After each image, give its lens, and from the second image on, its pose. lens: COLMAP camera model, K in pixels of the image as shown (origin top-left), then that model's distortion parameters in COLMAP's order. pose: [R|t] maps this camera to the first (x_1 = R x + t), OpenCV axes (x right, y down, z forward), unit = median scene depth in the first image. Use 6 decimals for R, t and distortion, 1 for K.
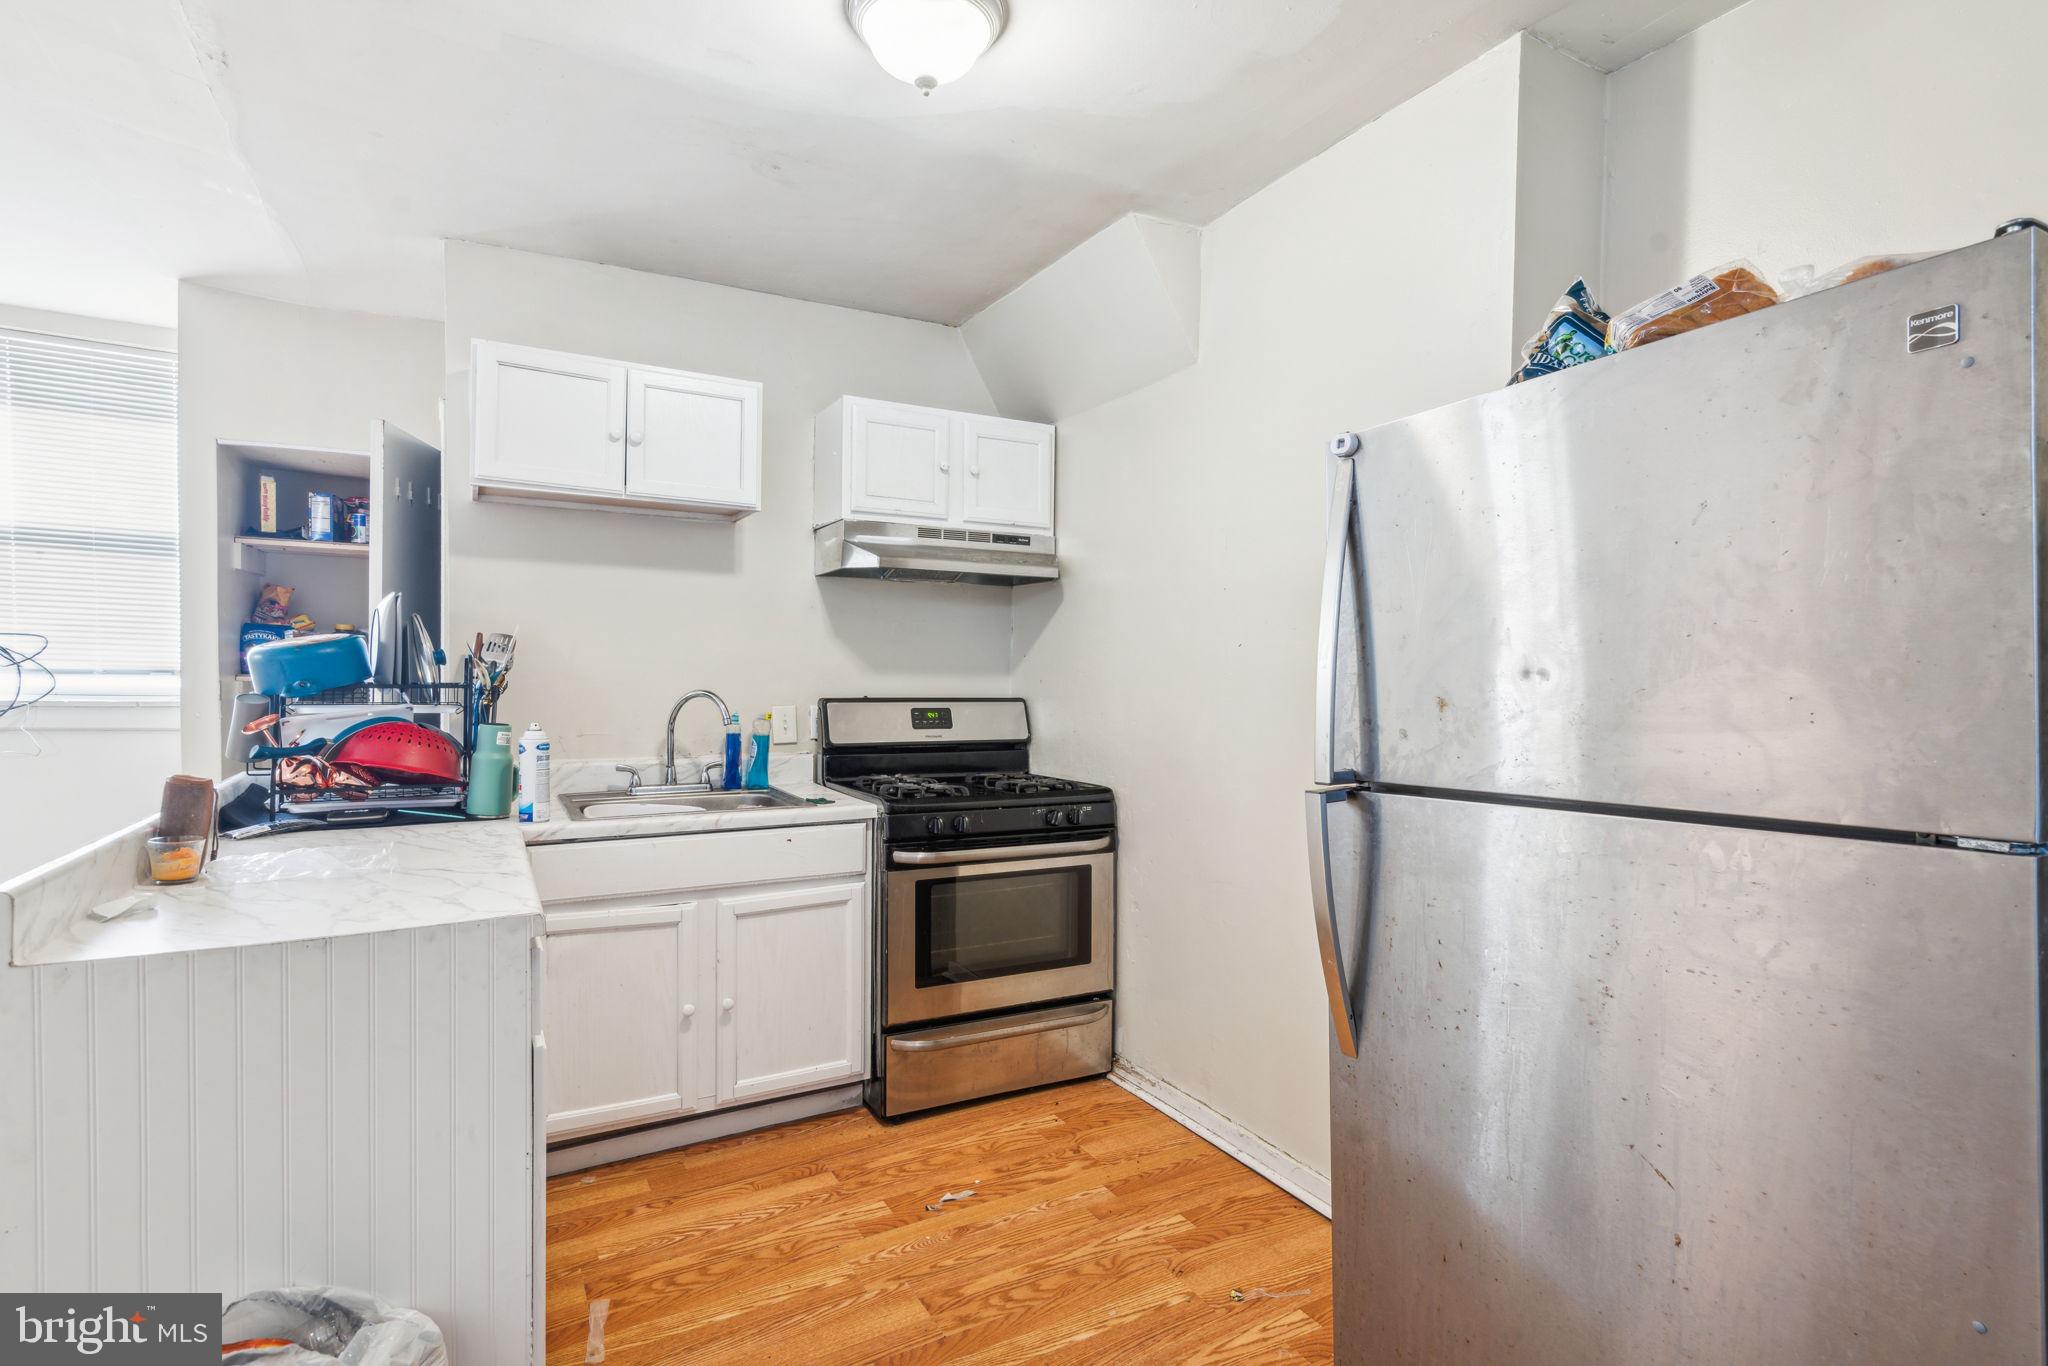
lens RADIAL K [[1057.4, 0, 1096.9], [0, 1057.4, 677.6], [0, 0, 1]] dist [-0.004270, -0.001274]
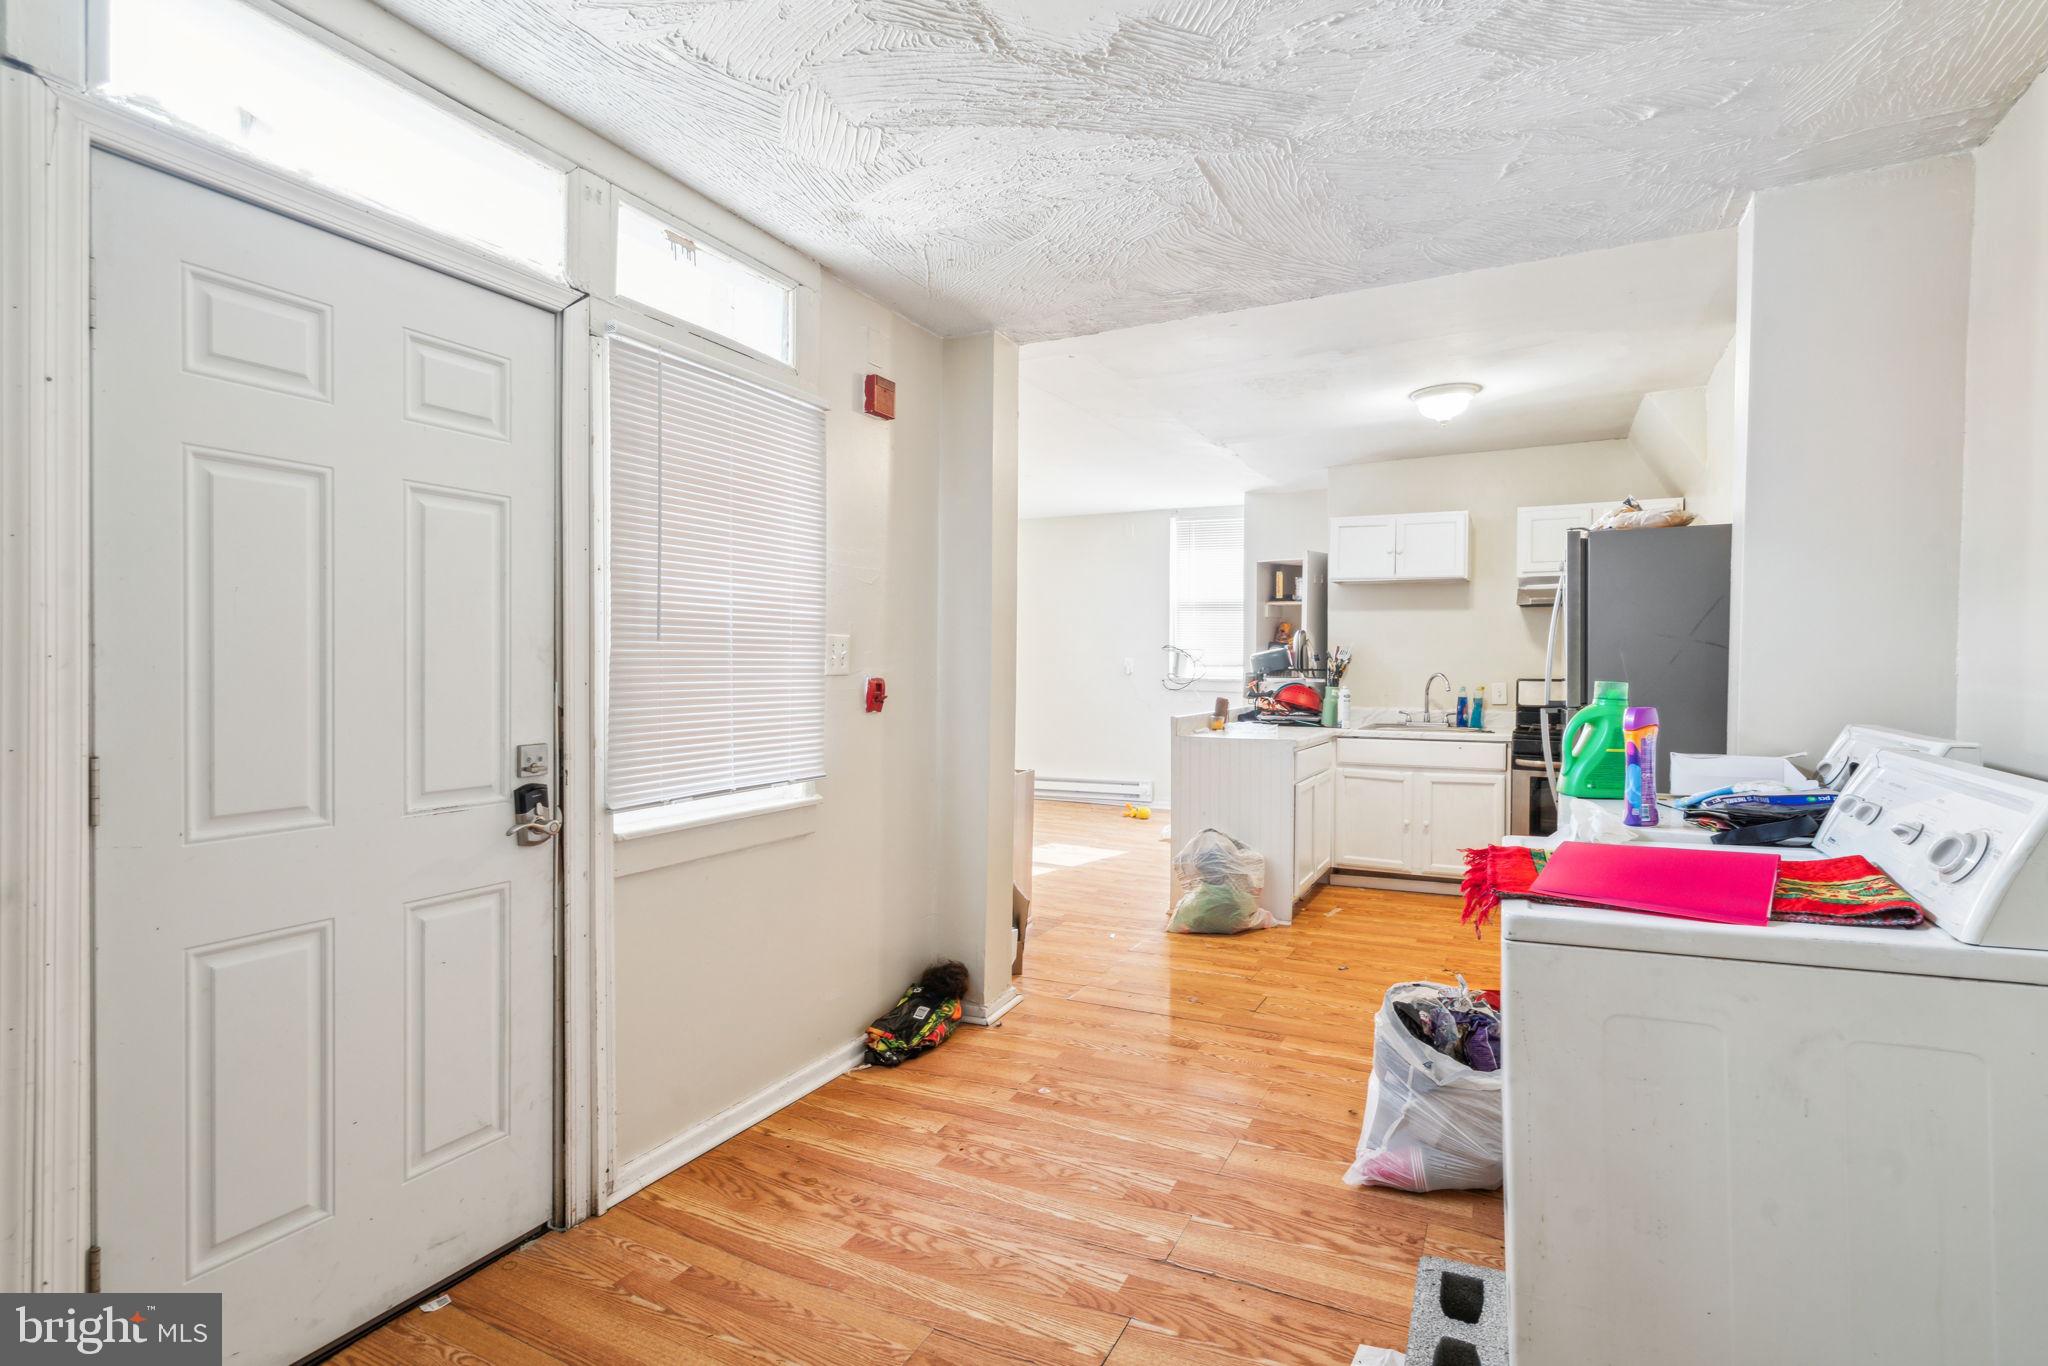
lens RADIAL K [[949.5, 0, 1018.2], [0, 949.5, 697.4], [0, 0, 1]] dist [-0.001021, 0.000474]
pose [[0.538557, 0.024714, -0.842226, 0.732871], [-0.001517, 0.999597, 0.028362, 0.009115], [0.842587, -0.013997, 0.538378, -0.634195]]
